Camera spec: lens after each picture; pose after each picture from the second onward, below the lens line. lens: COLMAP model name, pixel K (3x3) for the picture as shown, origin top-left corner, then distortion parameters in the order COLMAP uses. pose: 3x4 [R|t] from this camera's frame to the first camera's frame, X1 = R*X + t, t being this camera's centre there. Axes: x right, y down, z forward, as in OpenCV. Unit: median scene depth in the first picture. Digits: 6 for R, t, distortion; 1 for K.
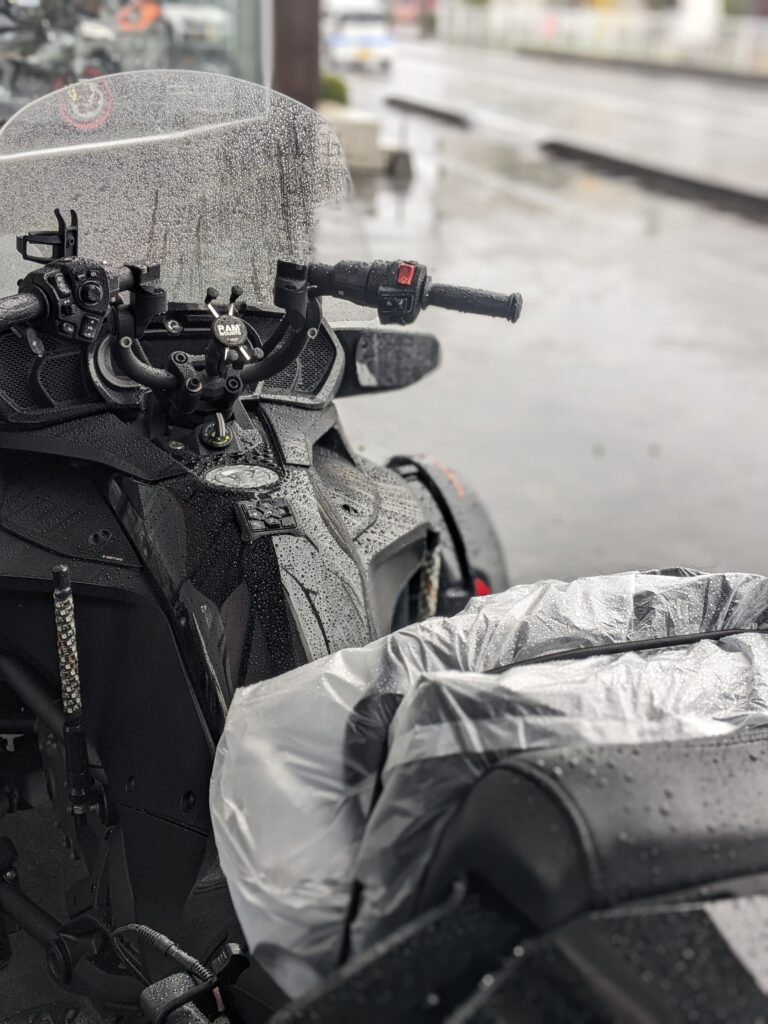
lens RADIAL K [[1236.3, 0, 384.6], [0, 1236.3, 530.2], [0, 0, 1]] dist [0.138632, -0.464553]
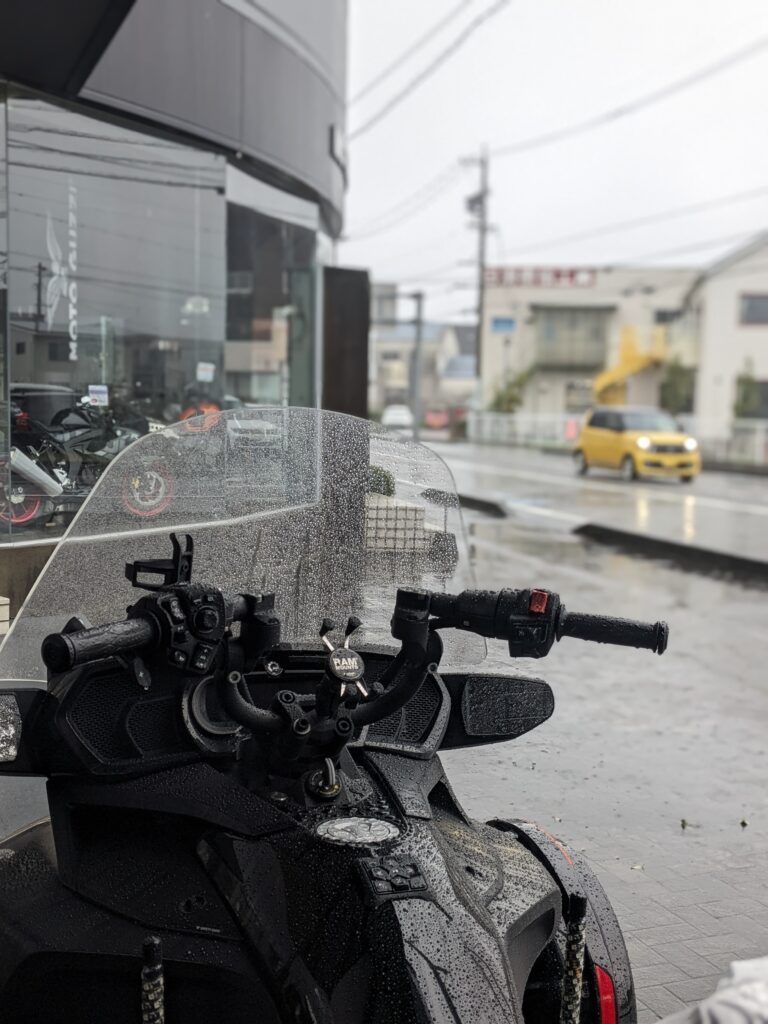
lens RADIAL K [[1236.3, 0, 384.6], [0, 1236.3, 530.2], [0, 0, 1]] dist [0.138632, -0.464553]
pose [[0.999615, -0.010142, -0.025810, -0.070973], [0.001908, 0.953672, -0.300841, 0.018524], [0.027666, 0.300676, 0.953325, 0.104072]]
